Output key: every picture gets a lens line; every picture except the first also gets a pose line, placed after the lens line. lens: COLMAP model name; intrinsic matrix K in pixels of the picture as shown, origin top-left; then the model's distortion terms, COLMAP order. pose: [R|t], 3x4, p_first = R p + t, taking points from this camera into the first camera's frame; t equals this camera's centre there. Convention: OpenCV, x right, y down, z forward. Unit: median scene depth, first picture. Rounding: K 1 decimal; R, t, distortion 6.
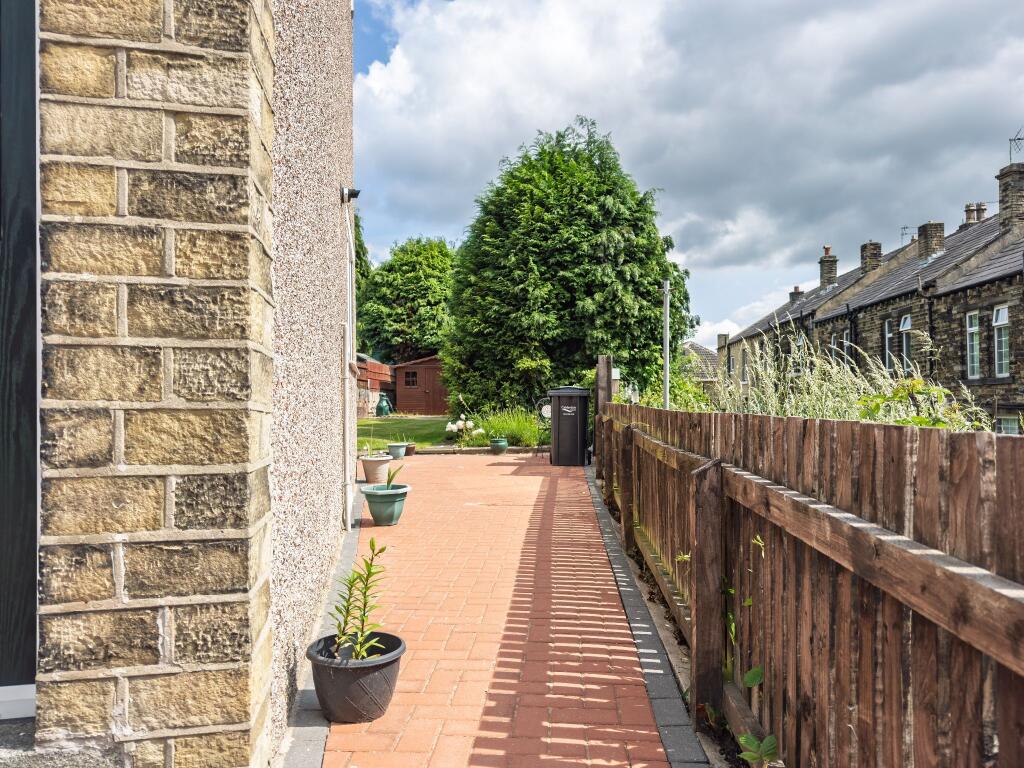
lens RADIAL K [[750.9, 0, 506.5], [0, 750.9, 394.2], [0, 0, 1]] dist [0.002353, -0.002538]
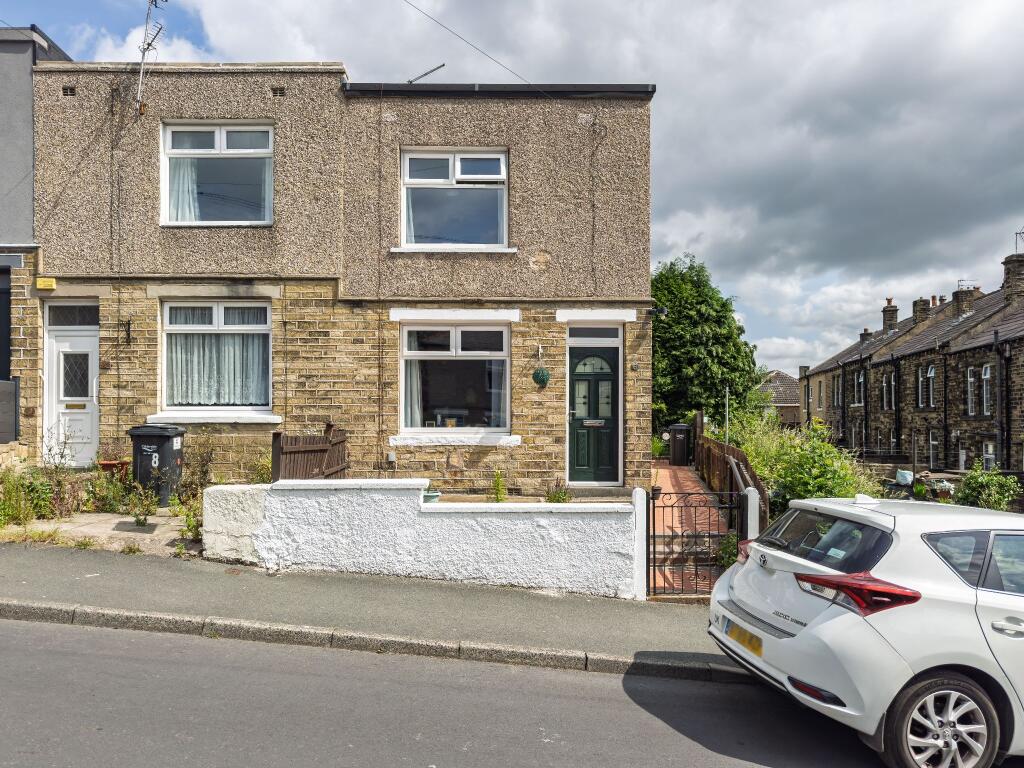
lens RADIAL K [[716.8, 0, 509.4], [0, 716.8, 399.3], [0, 0, 1]] dist [0.008132, 0.004202]
pose [[0.991884, 0.009772, -0.126767, -0.082396], [-0.011724, 0.999824, -0.014662, -0.028916], [0.126601, 0.016030, 0.991824, -0.603568]]
